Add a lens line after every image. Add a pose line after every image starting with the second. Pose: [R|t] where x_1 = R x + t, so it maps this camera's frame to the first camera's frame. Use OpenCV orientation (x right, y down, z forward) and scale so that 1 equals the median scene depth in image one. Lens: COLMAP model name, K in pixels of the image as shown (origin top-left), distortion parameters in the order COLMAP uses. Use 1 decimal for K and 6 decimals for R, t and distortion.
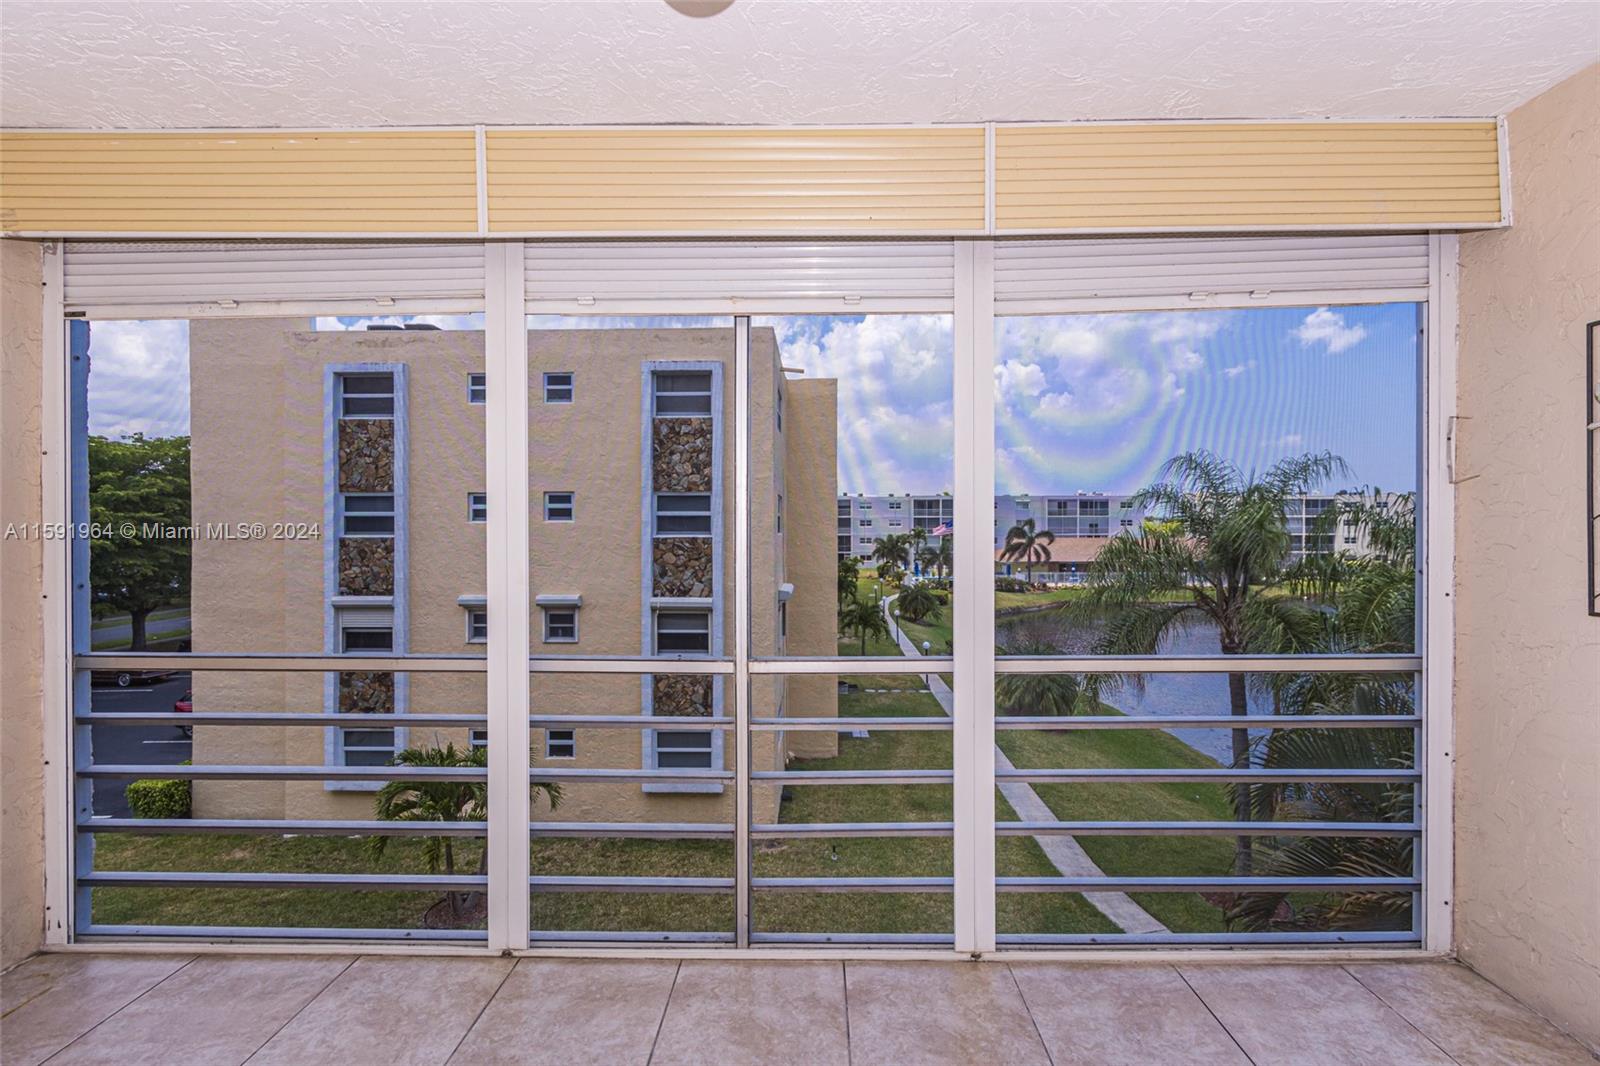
lens RADIAL K [[744.7, 0, 808.5], [0, 744.7, 527.2], [0, 0, 1]] dist [0.004684, -0.000149]
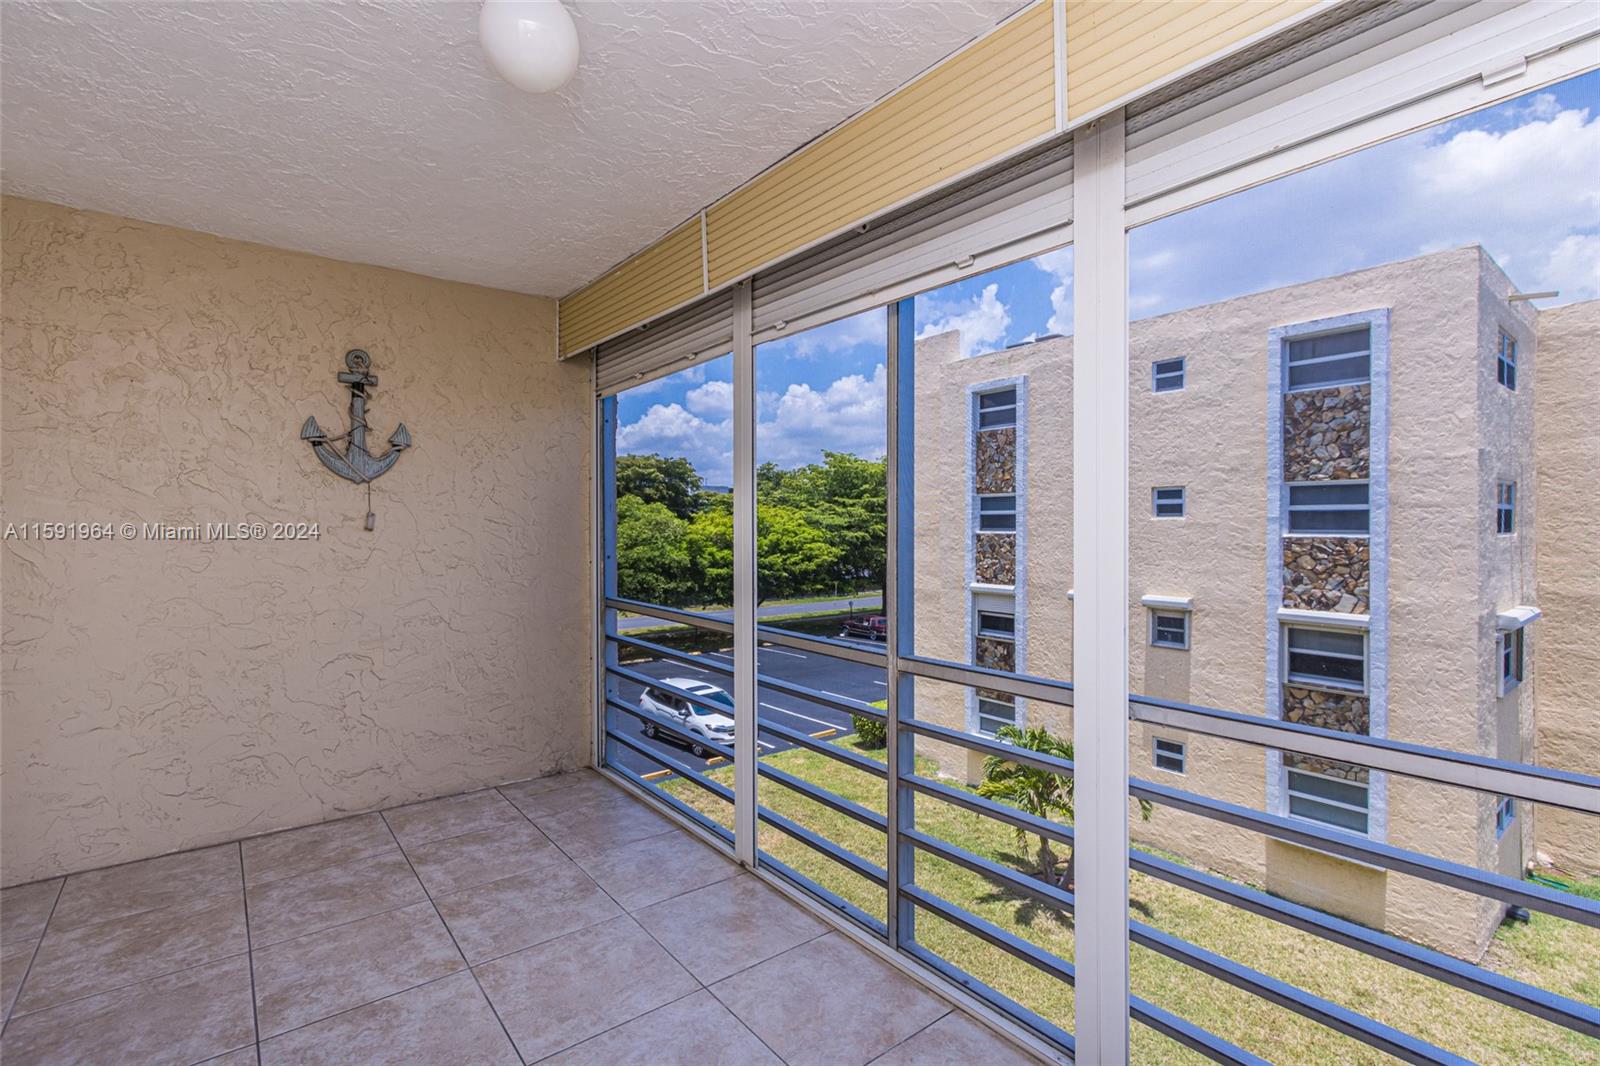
lens RADIAL K [[744.5, 0, 794.4], [0, 744.5, 527.2], [0, 0, 1]] dist [0.000330, -0.000435]
pose [[0.625989, 0.004019, -0.779821, 0.099942], [-0.001876, 0.999992, 0.003647, 0.000996], [0.779829, -0.000820, 0.625992, 0.047341]]
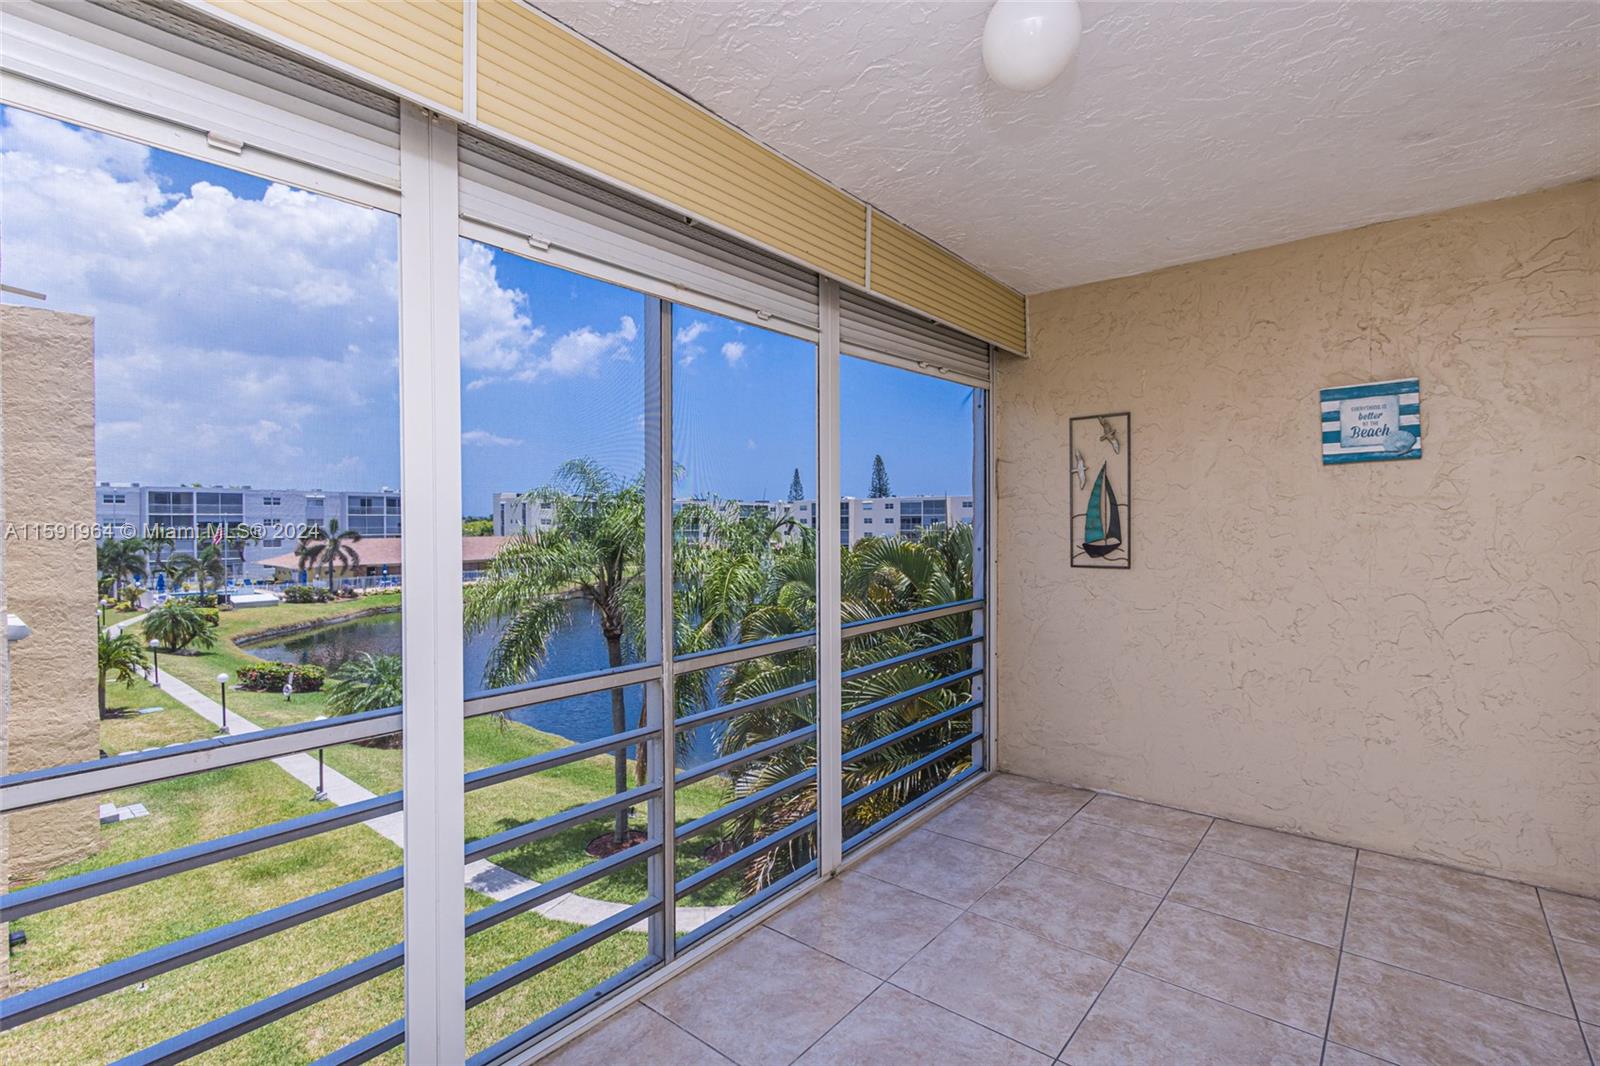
lens RADIAL K [[739.3, 0, 816.0], [0, 739.3, 528.5], [0, 0, 1]] dist [0.002259, -0.000109]
pose [[0.617356, -0.007811, 0.786645, -0.120281], [0.005685, 0.999969, 0.005468, 0.000405], [-0.786663, 0.001097, 0.617381, 0.044010]]
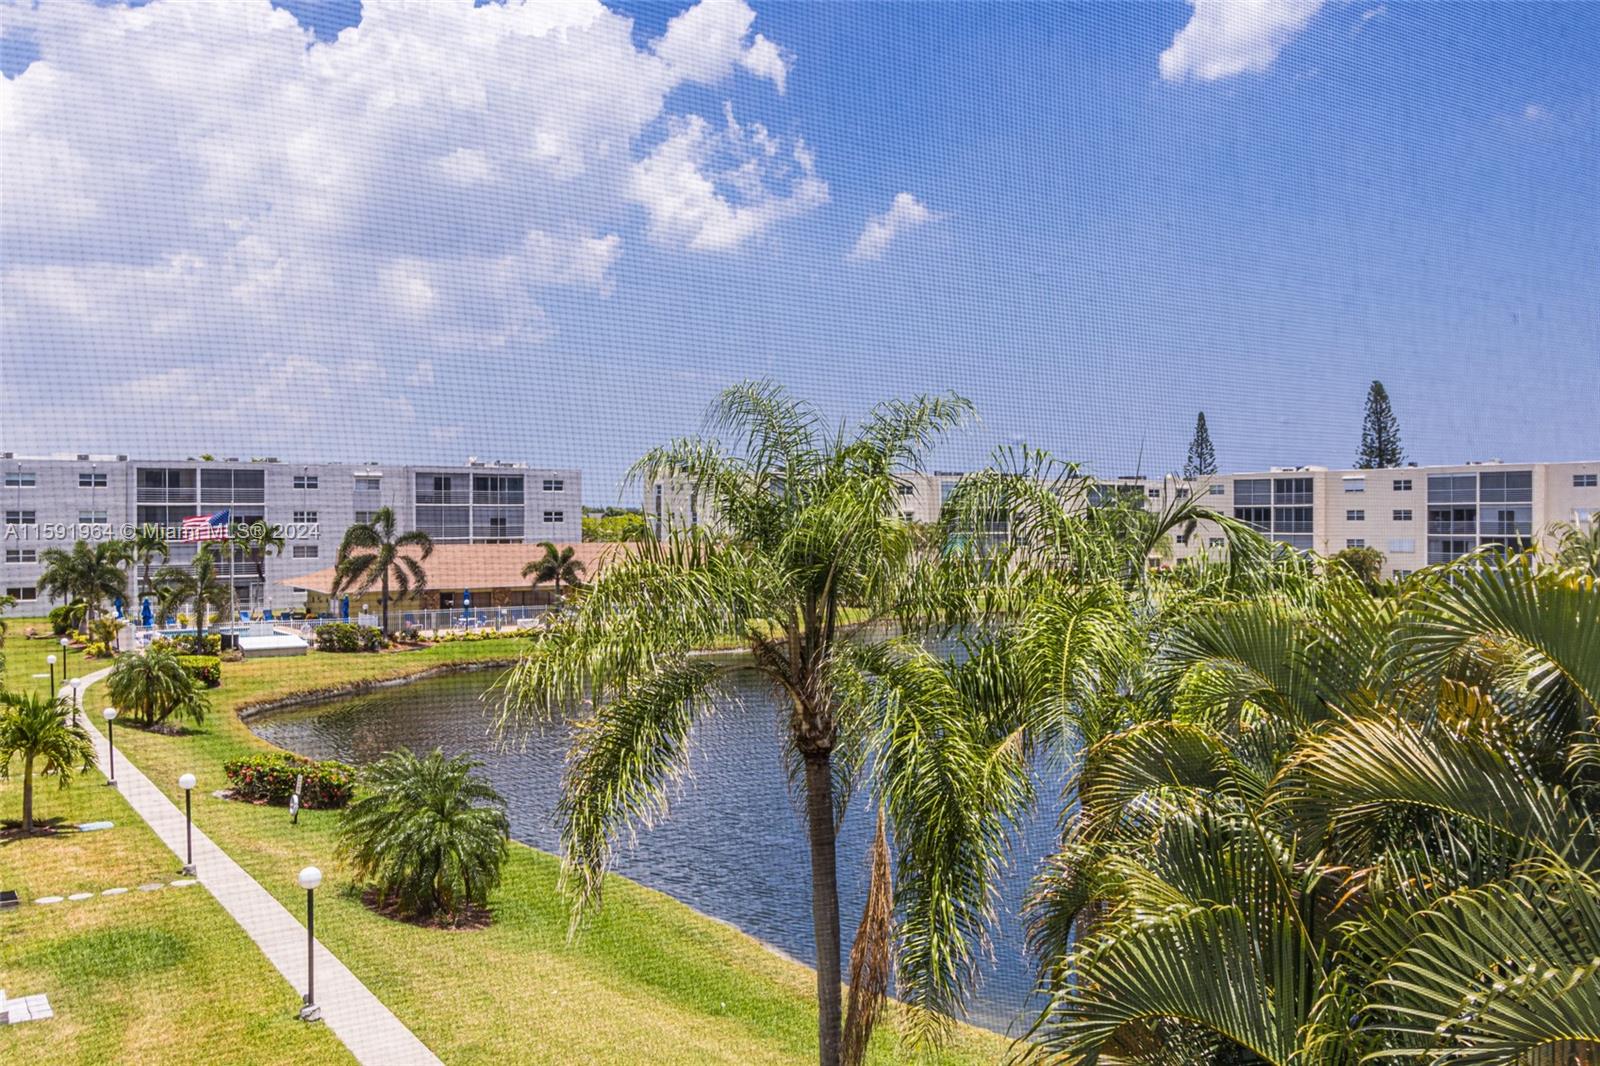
lens RADIAL K [[1376.6, 0, 800.0], [0, 1376.6, 533.0], [0, 0, 1]] dist [0.007512, -0.001482]
pose [[0.827295, -0.006215, 0.561733, -0.010956], [0.003393, 0.999976, 0.006068, 0.002426], [-0.561757, -0.003114, 0.827296, 0.146287]]
